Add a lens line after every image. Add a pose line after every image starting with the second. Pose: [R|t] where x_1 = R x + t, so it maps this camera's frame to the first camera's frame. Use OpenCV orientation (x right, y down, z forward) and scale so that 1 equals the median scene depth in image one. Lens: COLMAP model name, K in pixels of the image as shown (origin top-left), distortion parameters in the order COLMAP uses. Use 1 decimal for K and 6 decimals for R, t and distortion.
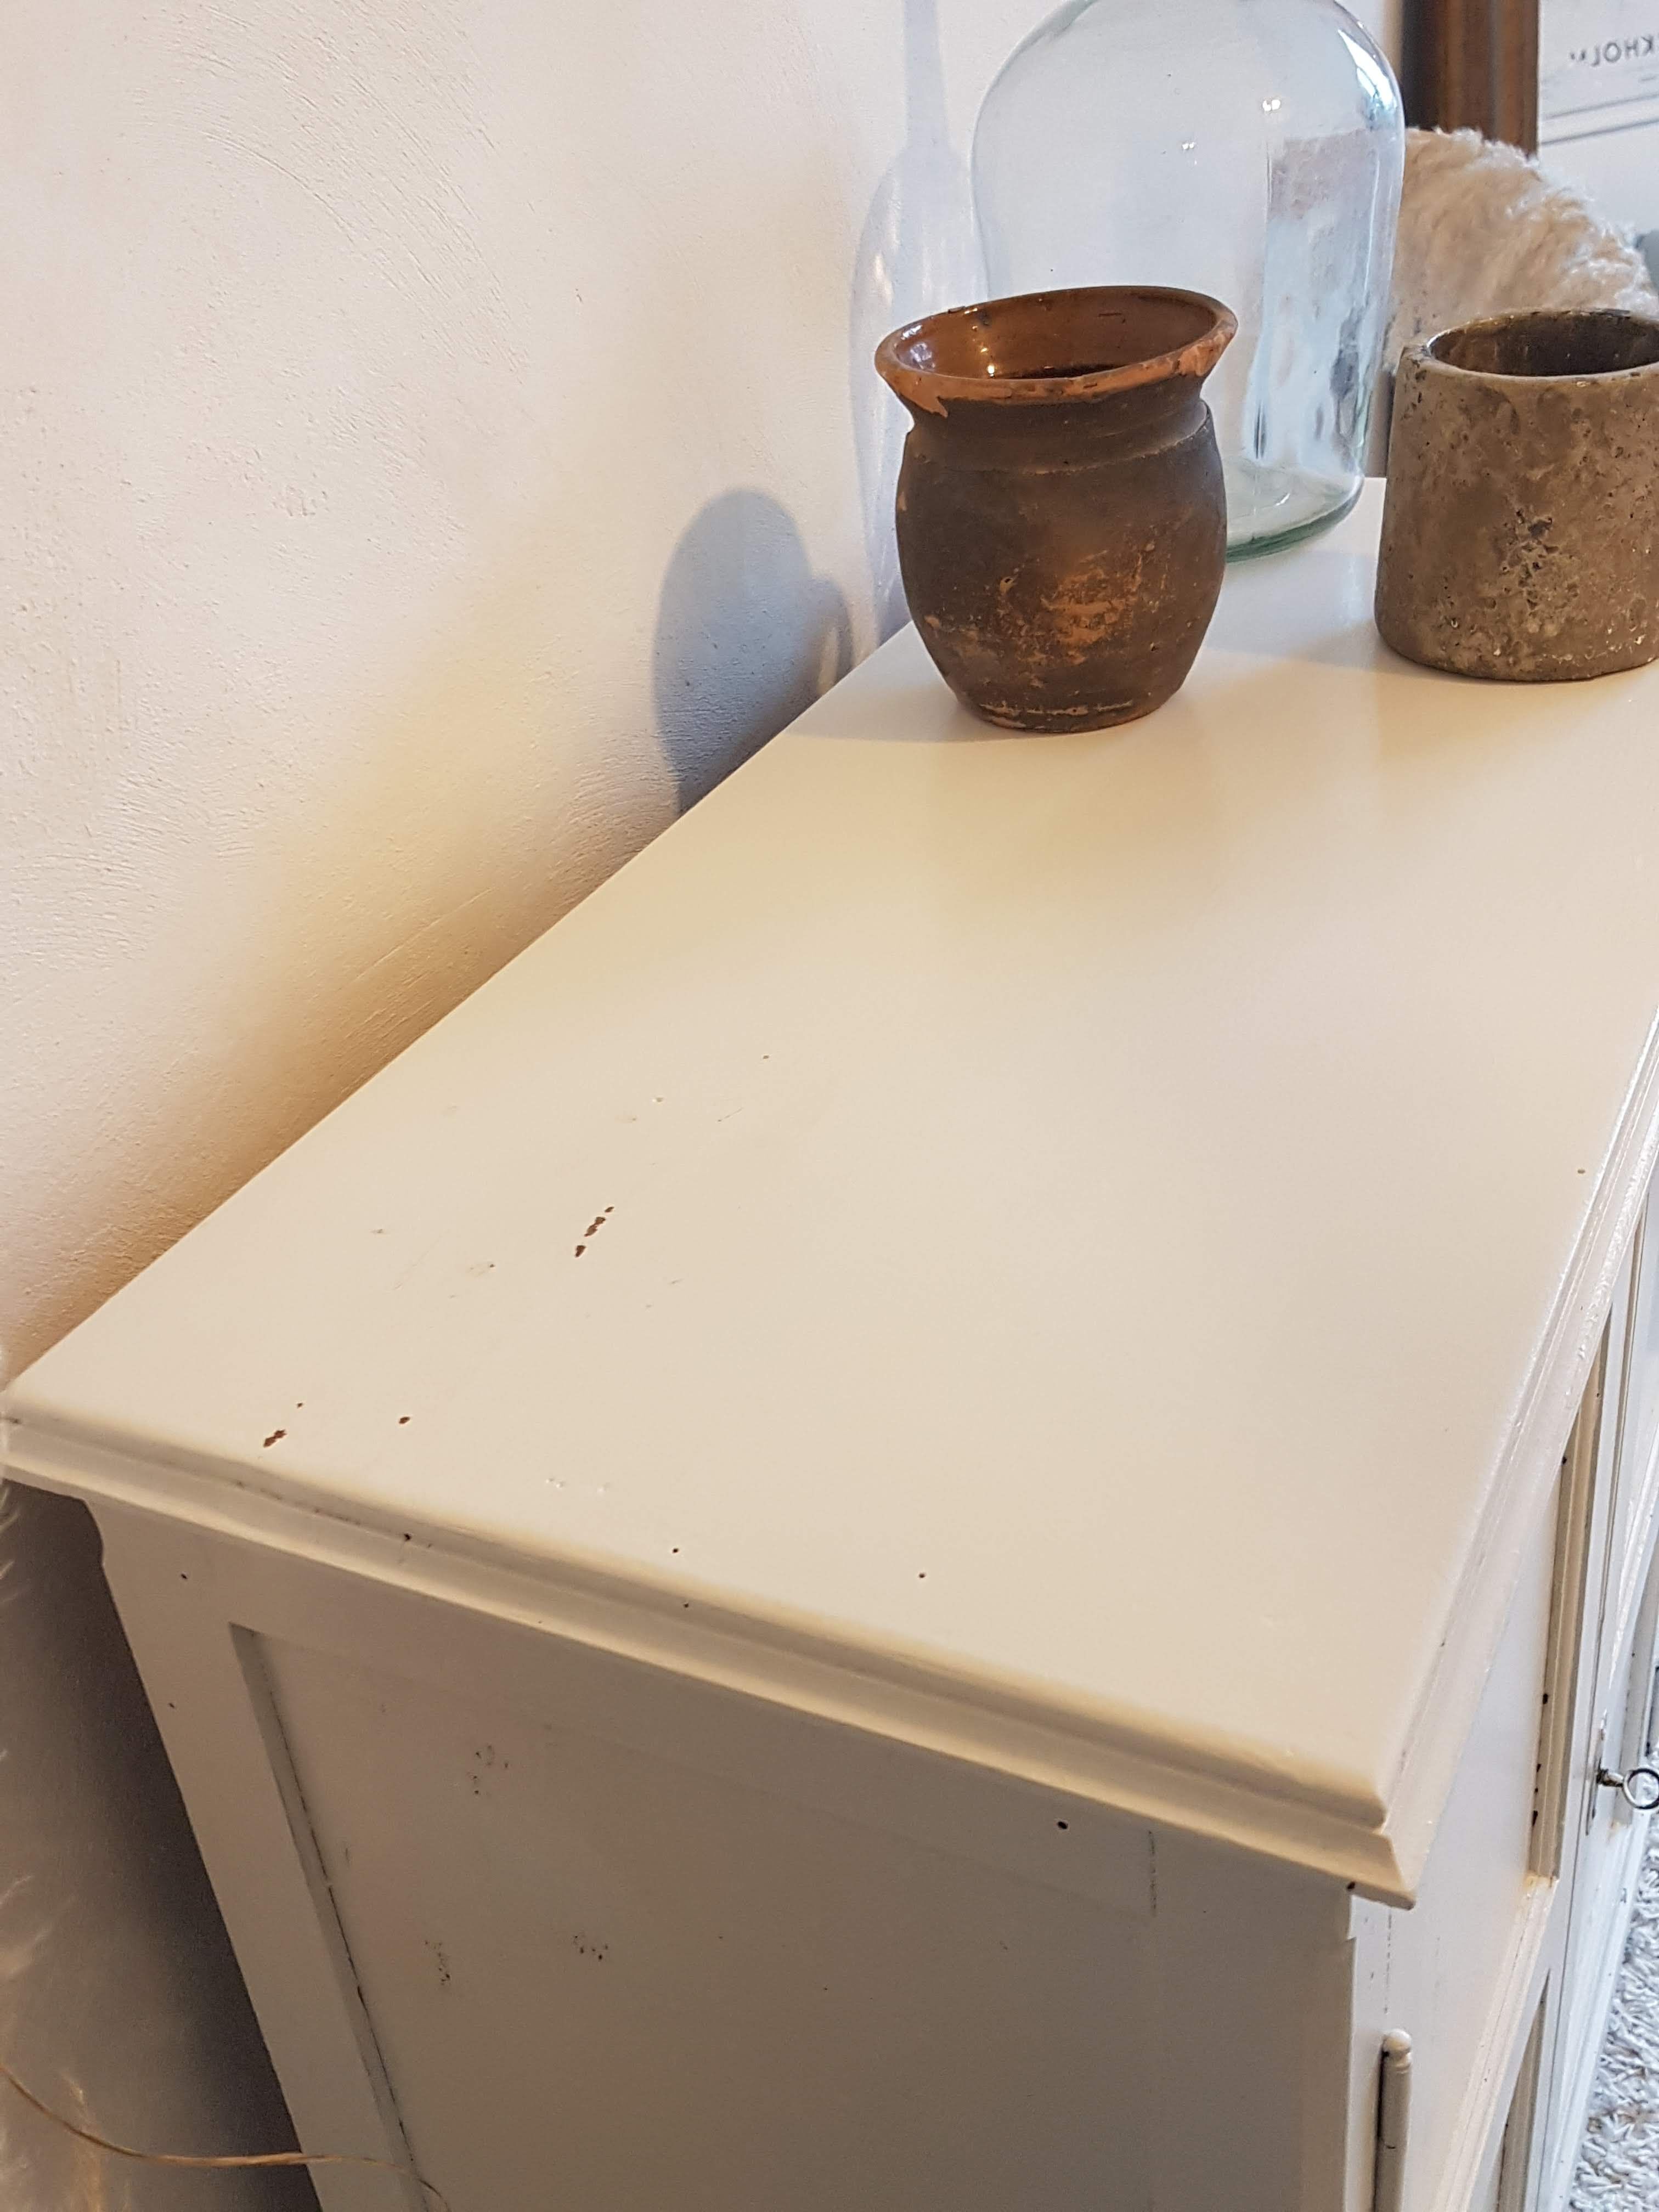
lens RADIAL K [[2287.7, 0, 836.0], [0, 2287.7, 1091.7], [0, 0, 1]] dist [0.125882, -0.268824]
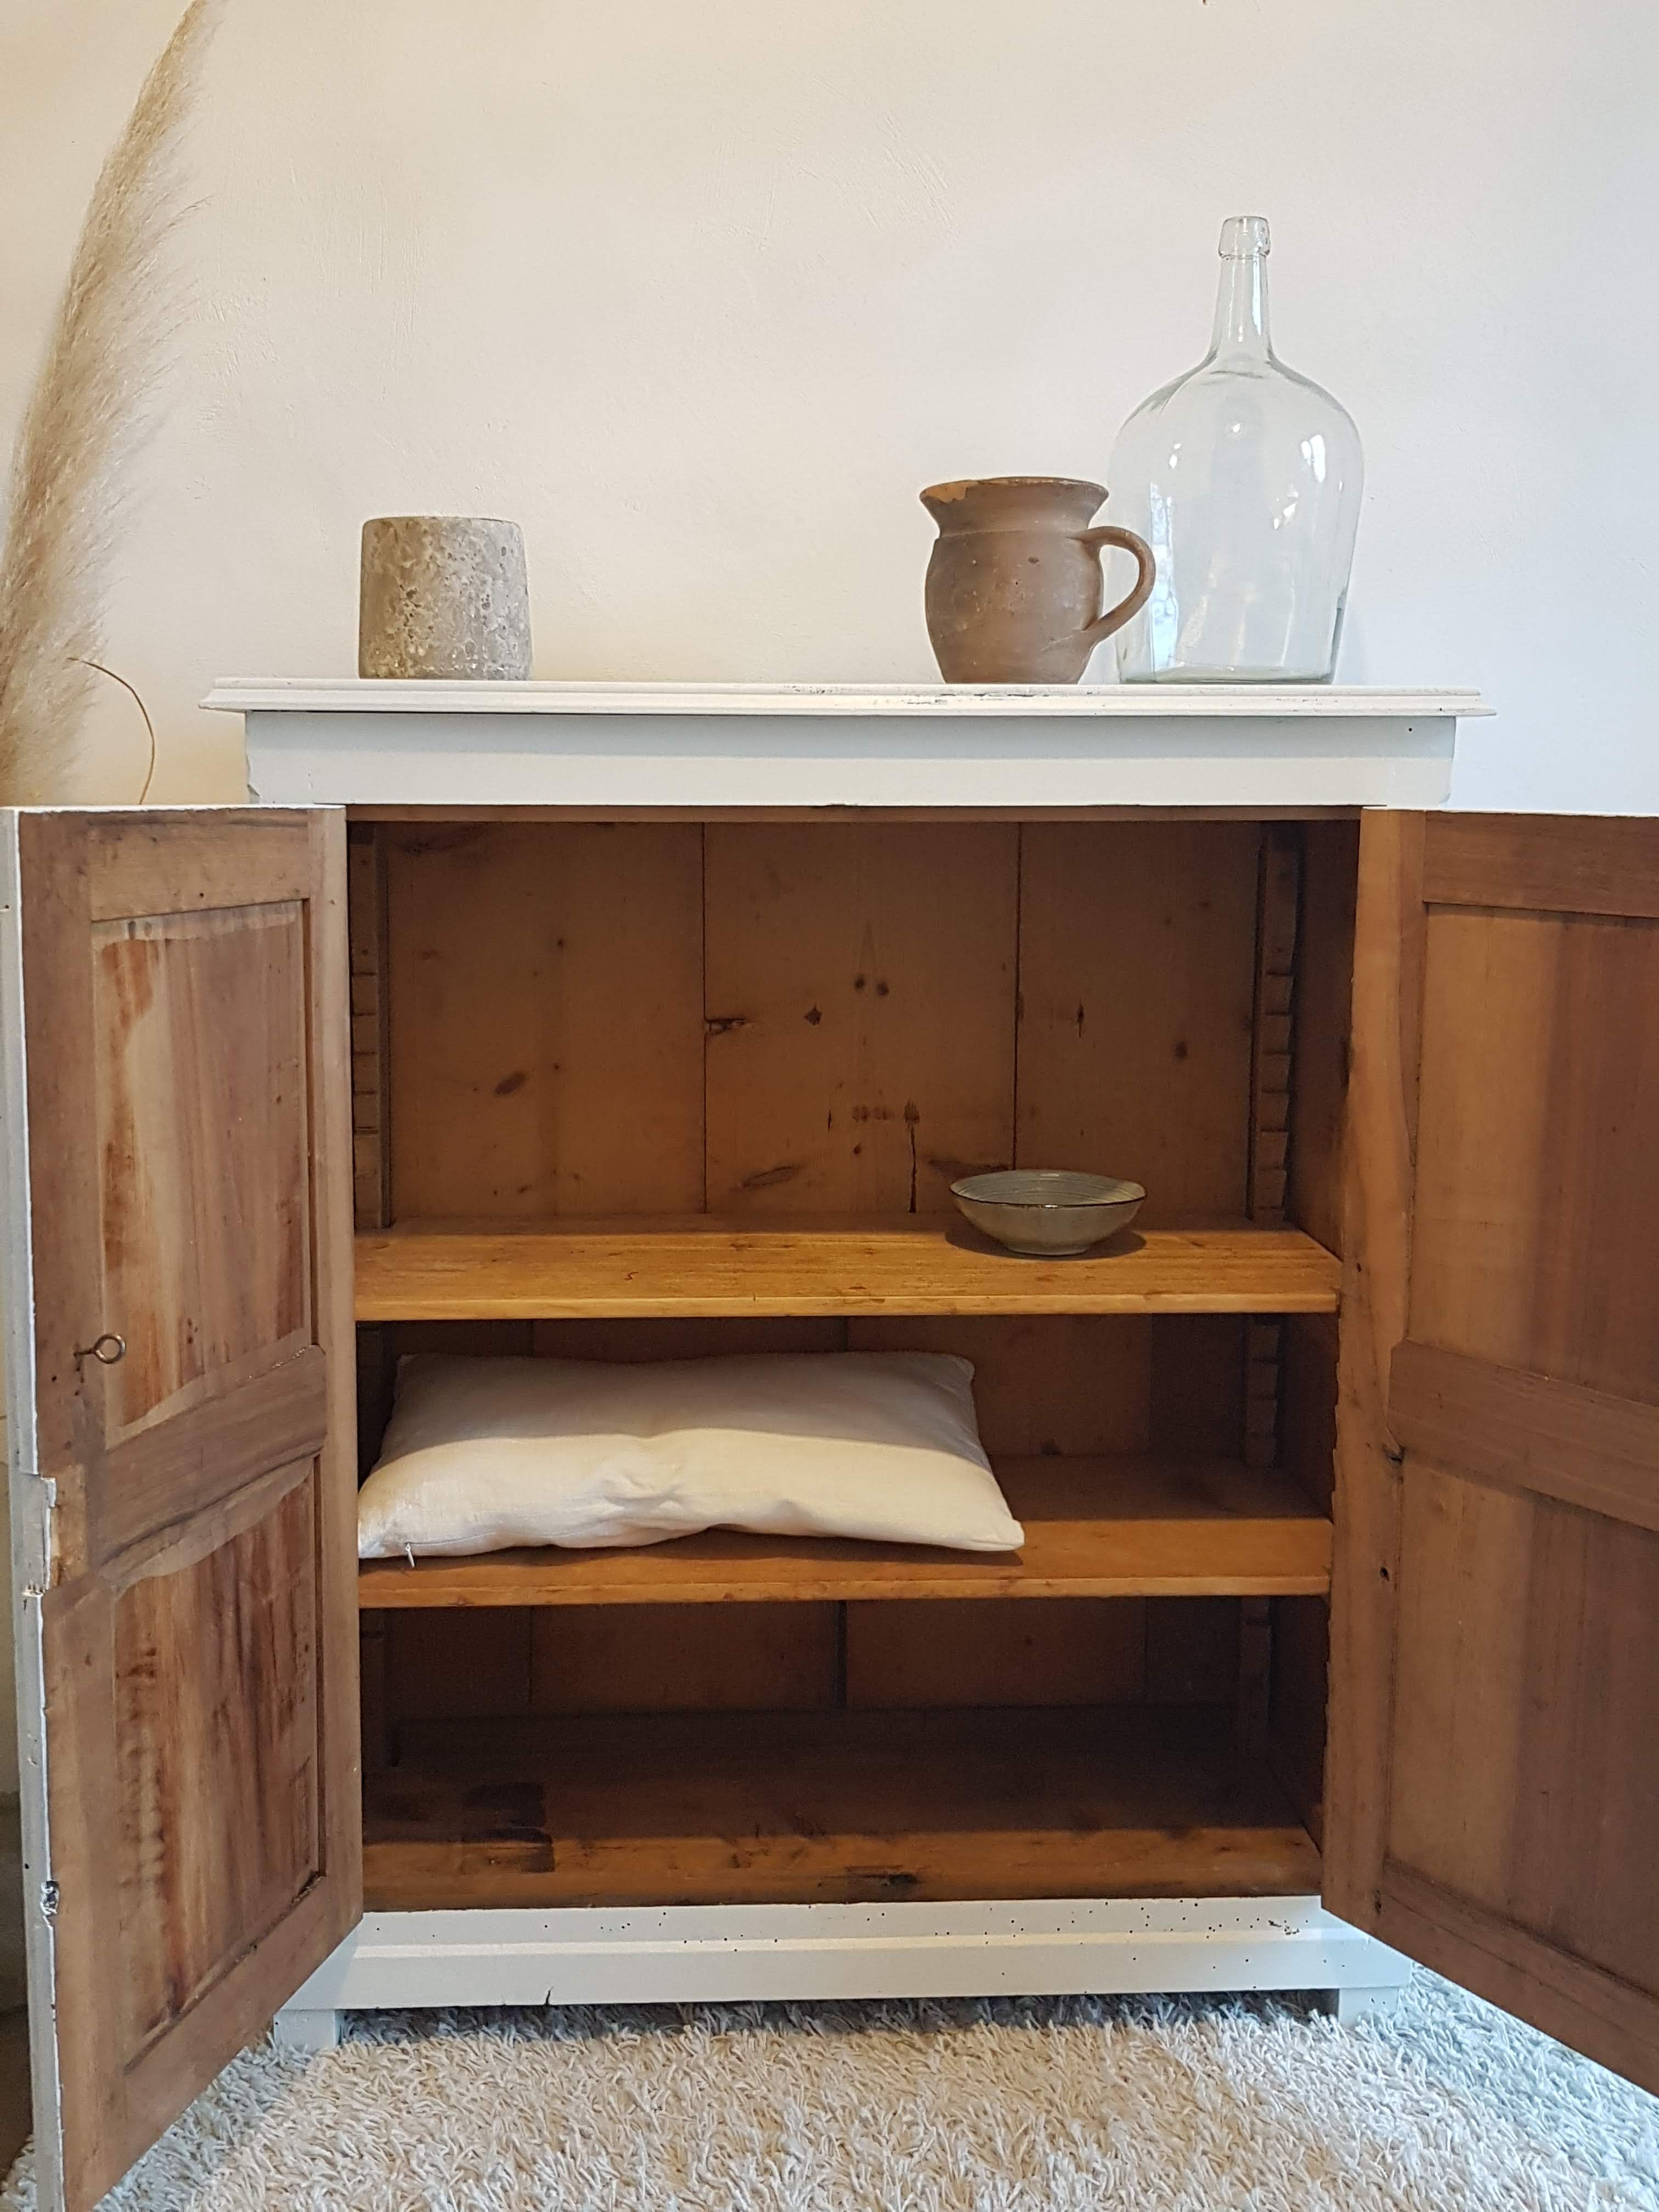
lens RADIAL K [[2304.9, 0, 796.7], [0, 2304.9, 1084.1], [0, 0, 1]] dist [0.104323, -0.218269]
pose [[0.995465, 0.089200, 0.033058, 0.578234], [-0.068180, 0.911339, -0.405970, 0.837302], [-0.066339, 0.401875, 0.913288, -0.550869]]
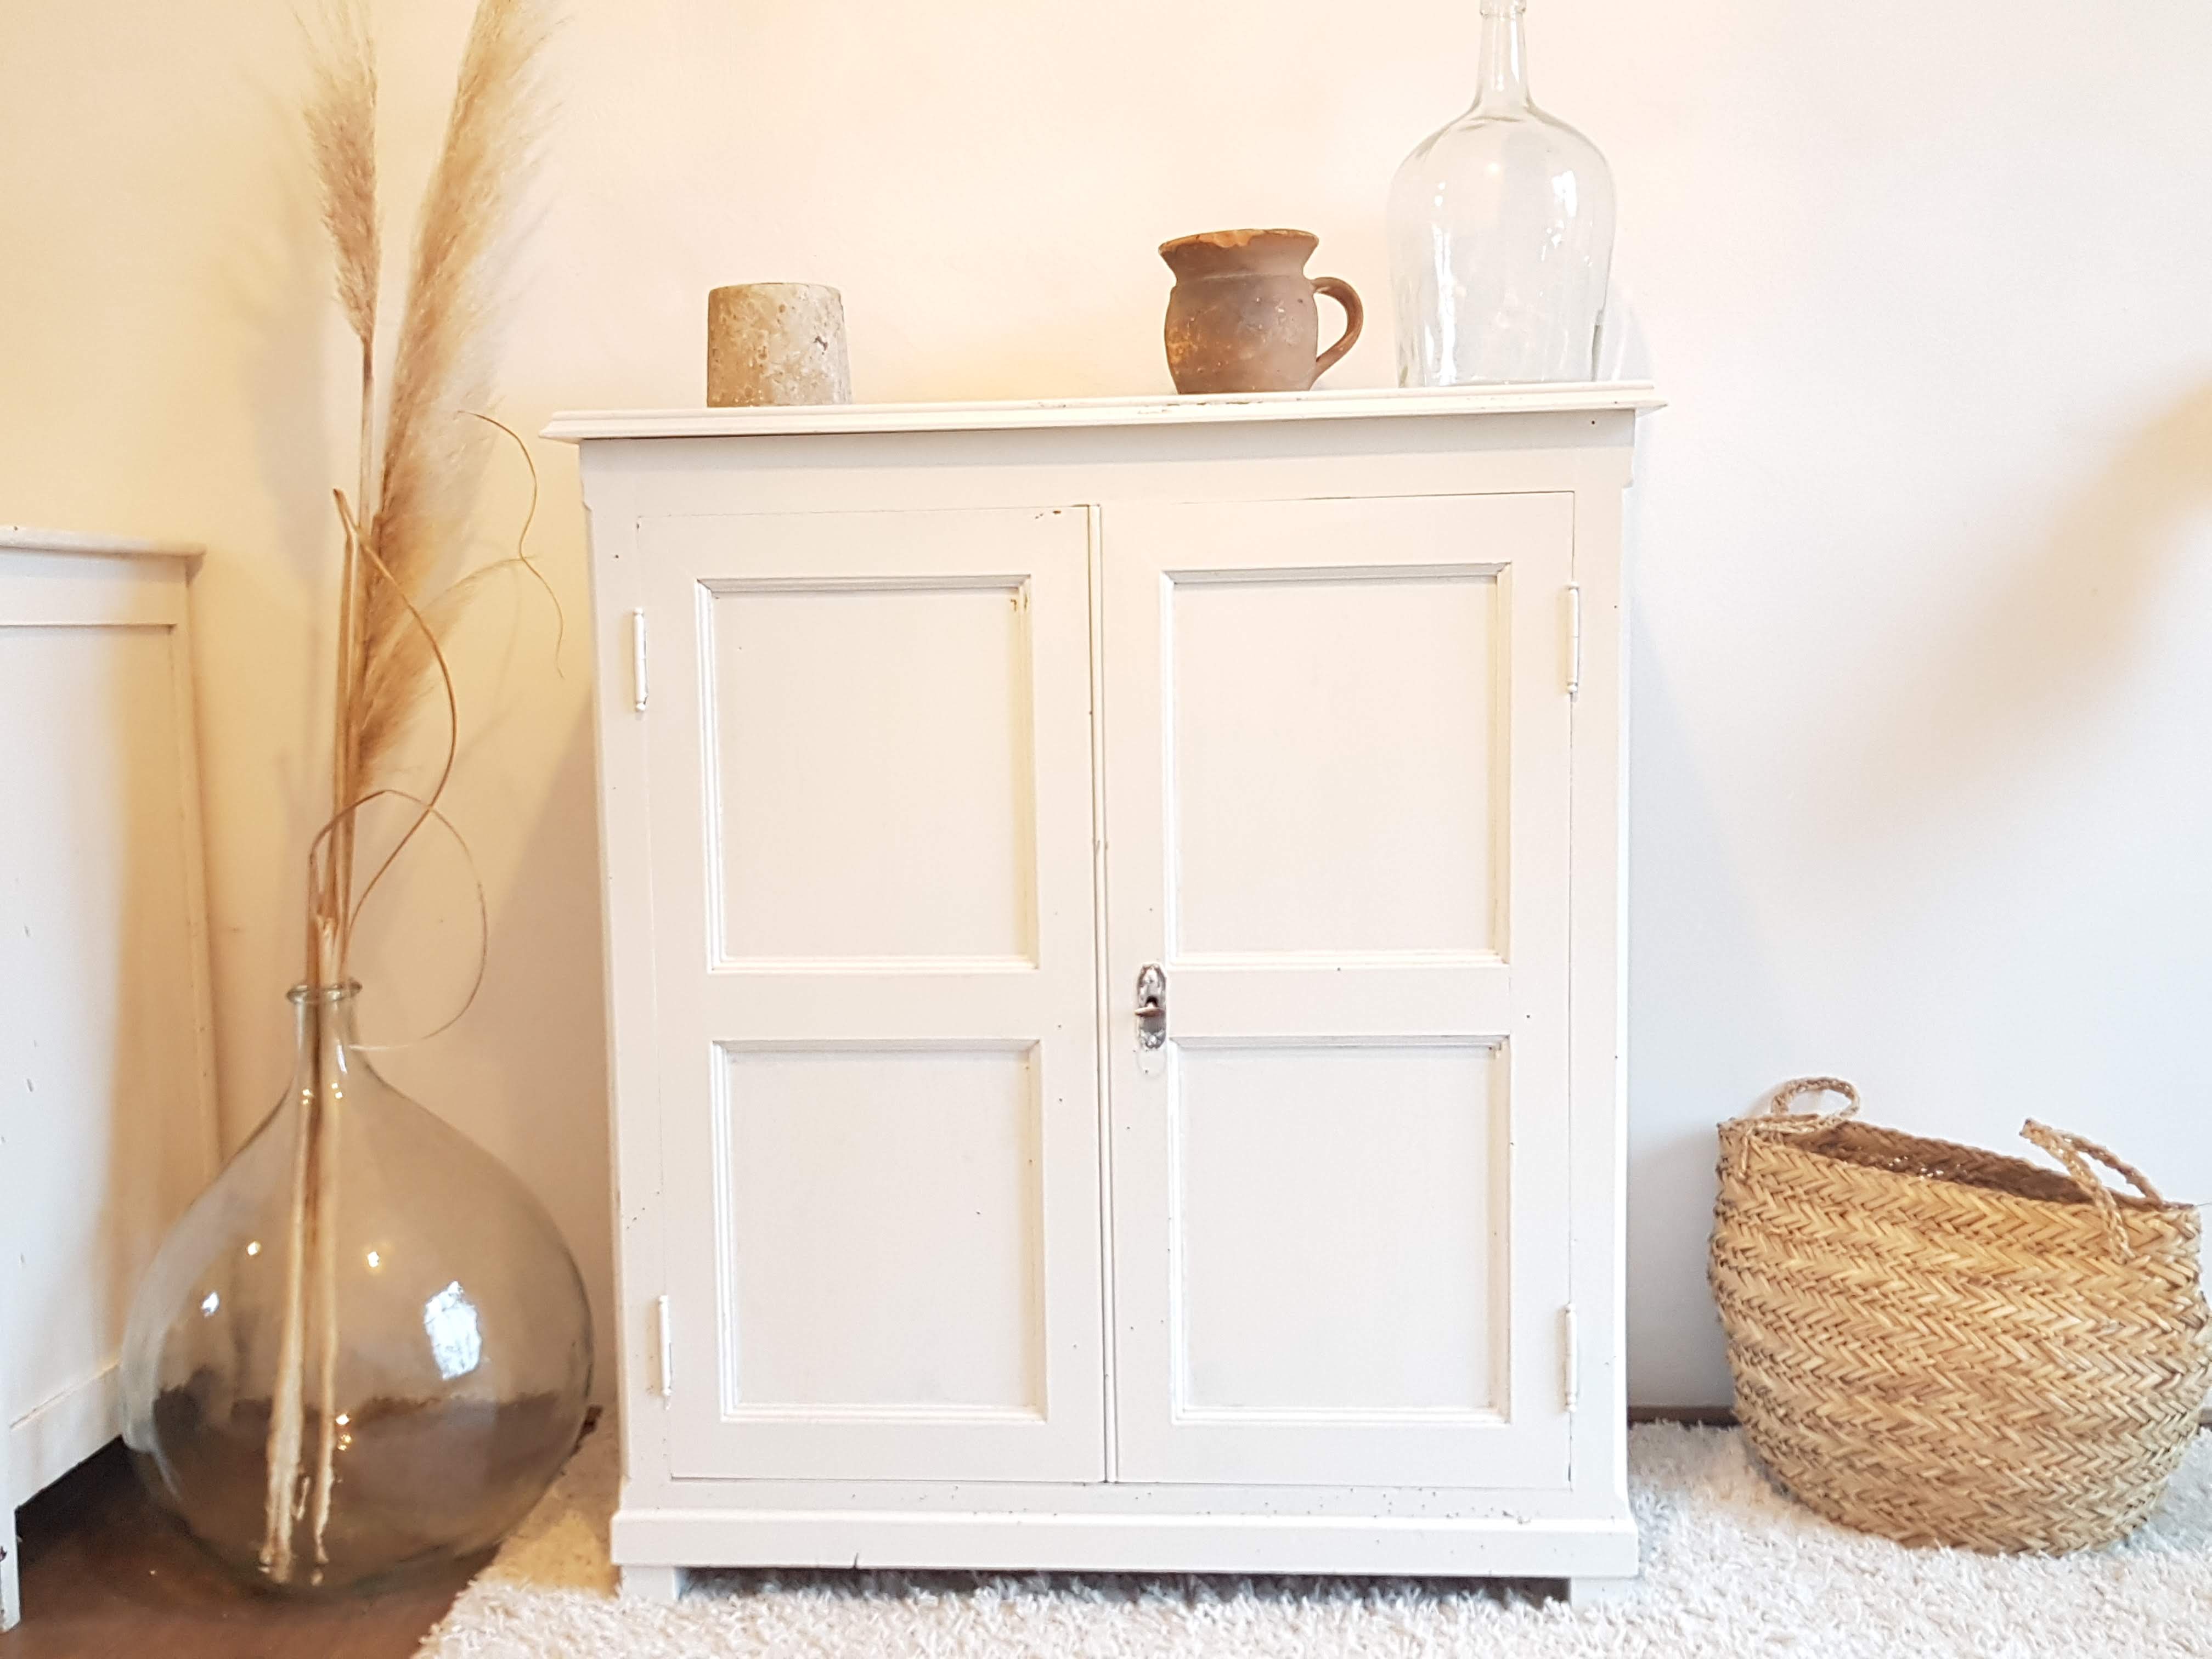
lens RADIAL K [[2287.7, 0, 1060.7], [0, 2287.7, 829.0], [0, 0, 1]] dist [0.125882, -0.268824]
pose [[0.992456, 0.077528, -0.094978, 0.836312], [-0.110450, 0.901635, -0.418156, 1.016136], [0.053217, 0.425492, 0.903396, -0.716185]]
